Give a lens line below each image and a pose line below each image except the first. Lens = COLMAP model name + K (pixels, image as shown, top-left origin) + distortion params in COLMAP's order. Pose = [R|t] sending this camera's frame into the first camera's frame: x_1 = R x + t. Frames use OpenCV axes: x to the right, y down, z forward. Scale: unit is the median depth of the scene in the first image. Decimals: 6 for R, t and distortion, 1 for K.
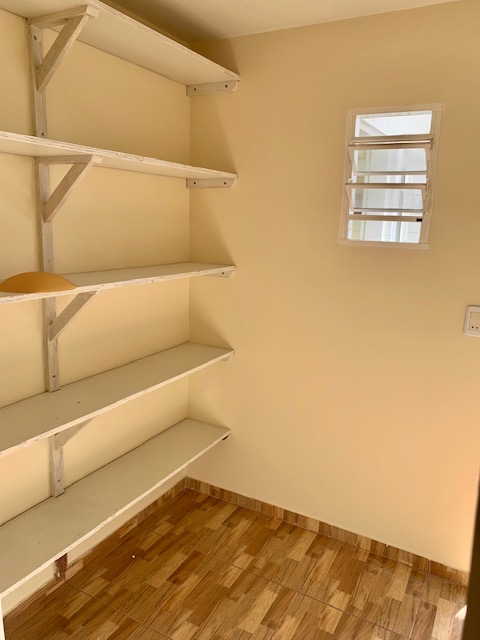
lens RADIAL K [[482.8, 0, 240.0], [0, 482.8, 320.0], [0, 0, 1]] dist [-0.045671, -0.001976]
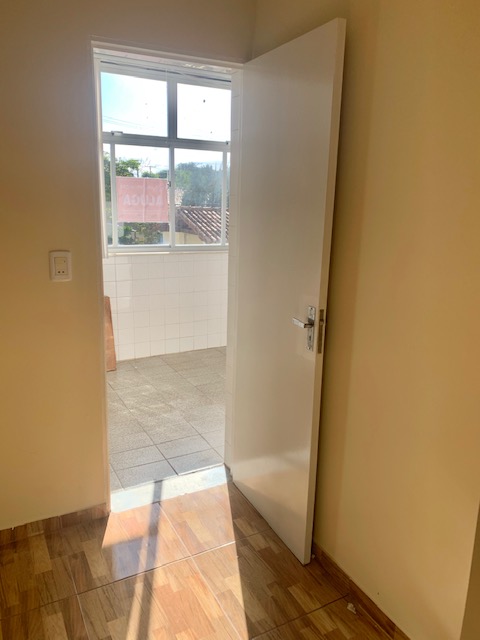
lens RADIAL K [[482.8, 0, 240.0], [0, 482.8, 320.0], [0, 0, 1]] dist [-0.045671, -0.001976]
pose [[0.529643, -0.249561, 0.810677, -0.110222], [0.188542, 0.966467, 0.174339, 0.005947], [-0.827000, 0.060509, 0.558935, 0.105476]]
